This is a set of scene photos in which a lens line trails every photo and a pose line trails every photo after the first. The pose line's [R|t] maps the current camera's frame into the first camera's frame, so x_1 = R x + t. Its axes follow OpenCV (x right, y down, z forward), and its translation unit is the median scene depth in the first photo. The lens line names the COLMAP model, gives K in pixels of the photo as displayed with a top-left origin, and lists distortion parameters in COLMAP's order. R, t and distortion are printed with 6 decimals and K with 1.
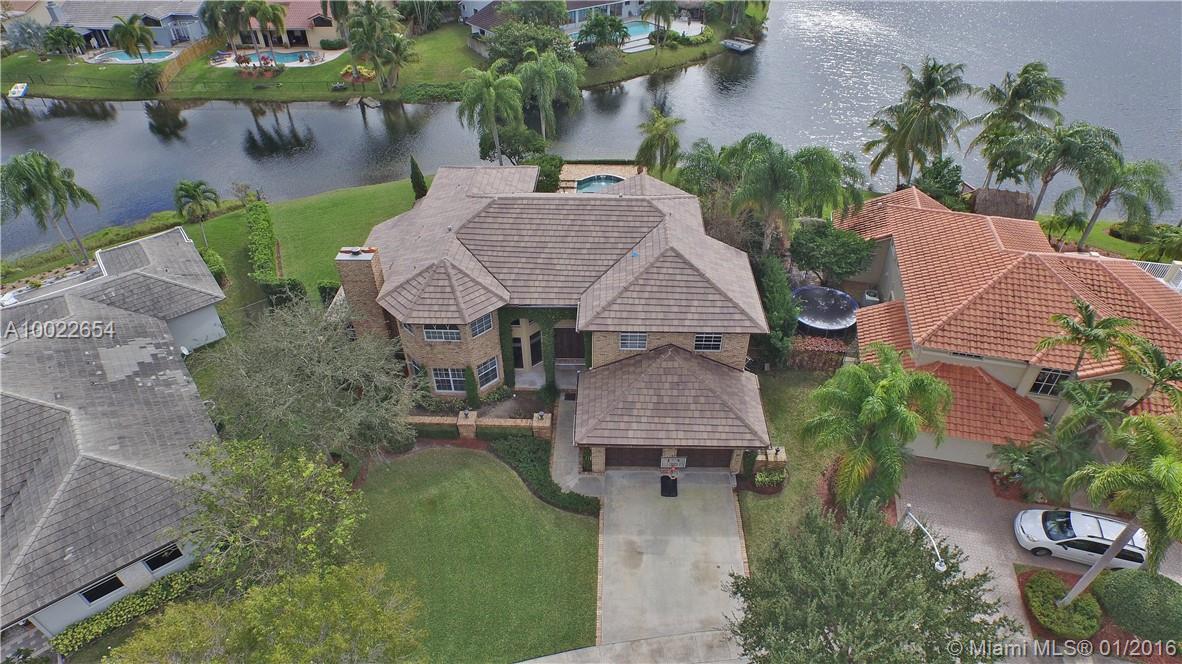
lens RADIAL K [[662.2, 0, 596.5], [0, 662.2, 330.7], [0, 0, 1]] dist [-0.046891, 0.003526]
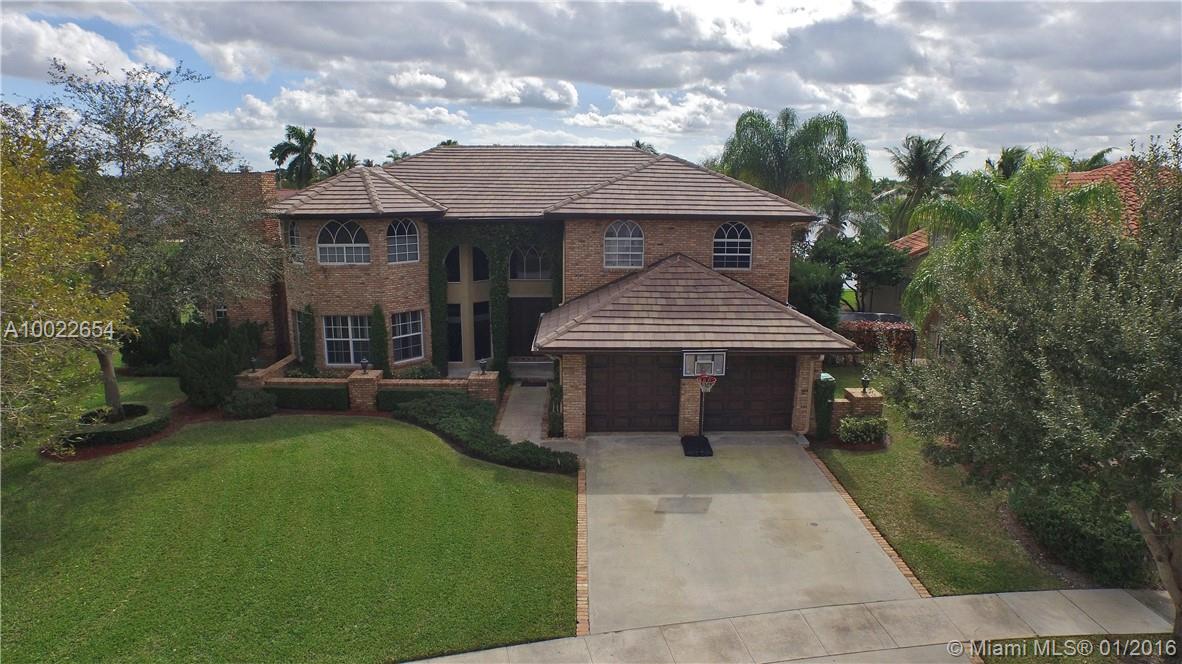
lens RADIAL K [[662.2, 0, 588.9], [0, 662.2, 334.5], [0, 0, 1]] dist [-0.046891, 0.003526]
pose [[0.999149, -0.001087, 0.041234, -0.008993], [0.019274, 0.896119, -0.443395, 0.419099], [-0.036469, 0.443812, 0.895377, 0.453862]]
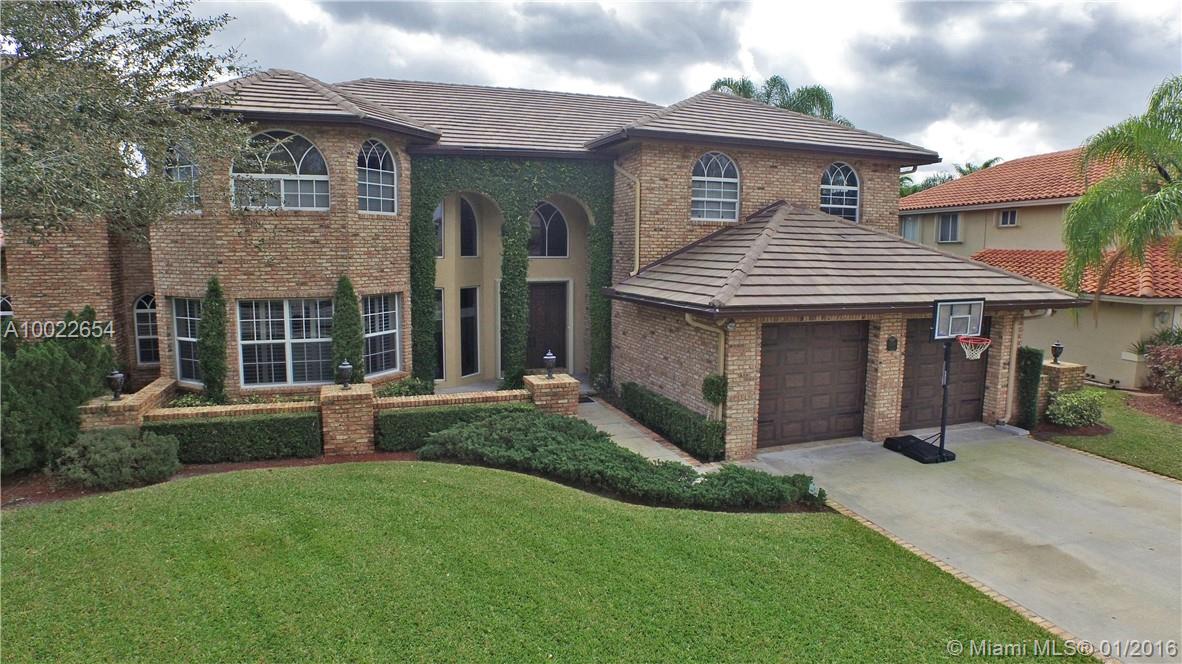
lens RADIAL K [[662.2, 0, 589.4], [0, 662.2, 326.8], [0, 0, 1]] dist [-0.046891, 0.003526]
pose [[0.934028, -0.031644, 0.355795, -0.218476], [0.215577, 0.844150, -0.490853, 0.334475], [-0.284812, 0.535172, 0.795282, 0.732541]]
